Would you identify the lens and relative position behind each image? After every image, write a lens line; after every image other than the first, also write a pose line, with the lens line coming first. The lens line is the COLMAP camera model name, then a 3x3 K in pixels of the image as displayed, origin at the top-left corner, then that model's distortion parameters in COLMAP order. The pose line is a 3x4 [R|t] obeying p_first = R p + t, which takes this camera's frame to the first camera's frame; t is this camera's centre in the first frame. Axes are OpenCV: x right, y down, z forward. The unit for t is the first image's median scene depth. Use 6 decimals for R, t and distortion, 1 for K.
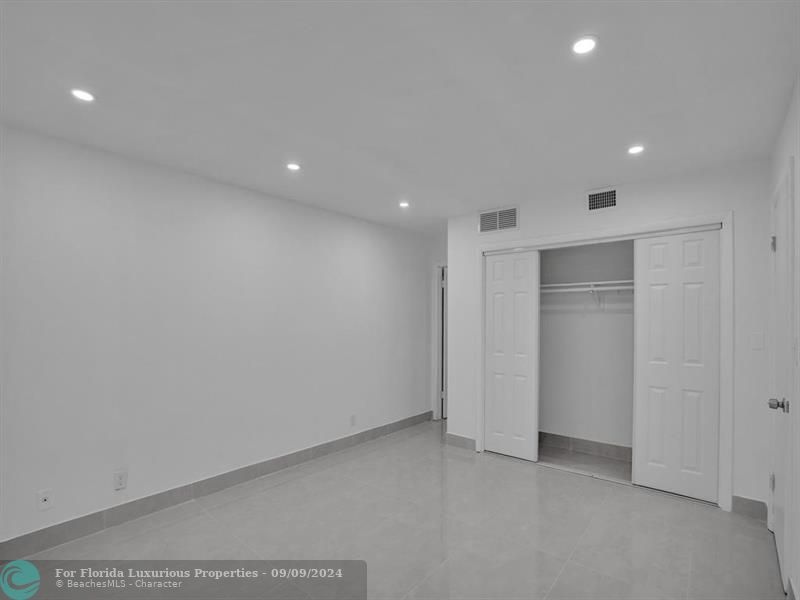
lens RADIAL K [[379.7, 0, 421.4], [0, 379.7, 317.4], [0, 0, 1]] dist [-0.010975, 0.006157]
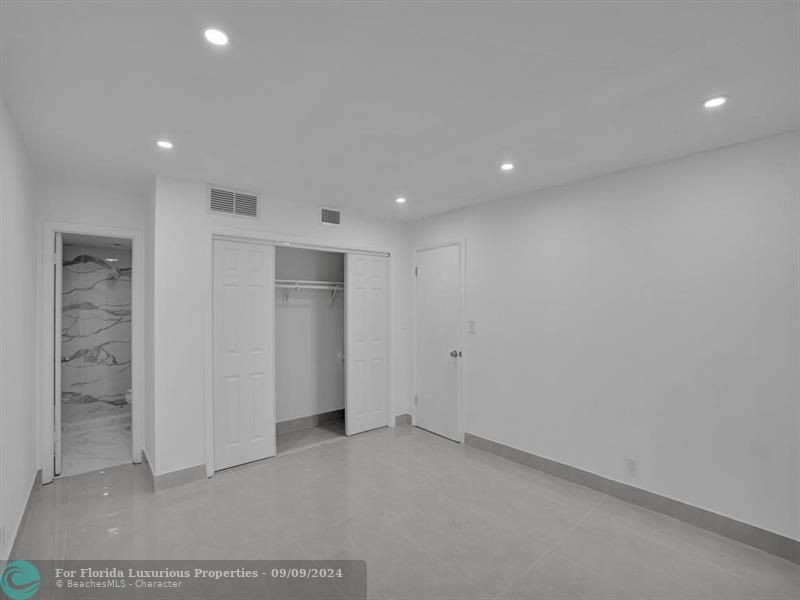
lens RADIAL K [[379.7, 0, 382.7], [0, 379.7, 306.3], [0, 0, 1]] dist [-0.010975, 0.006157]
pose [[0.225965, -0.003551, 0.974129, -0.608820], [-0.002007, 0.999990, 0.004111, -0.020636], [-0.974133, -0.002884, 0.225955, 0.488999]]
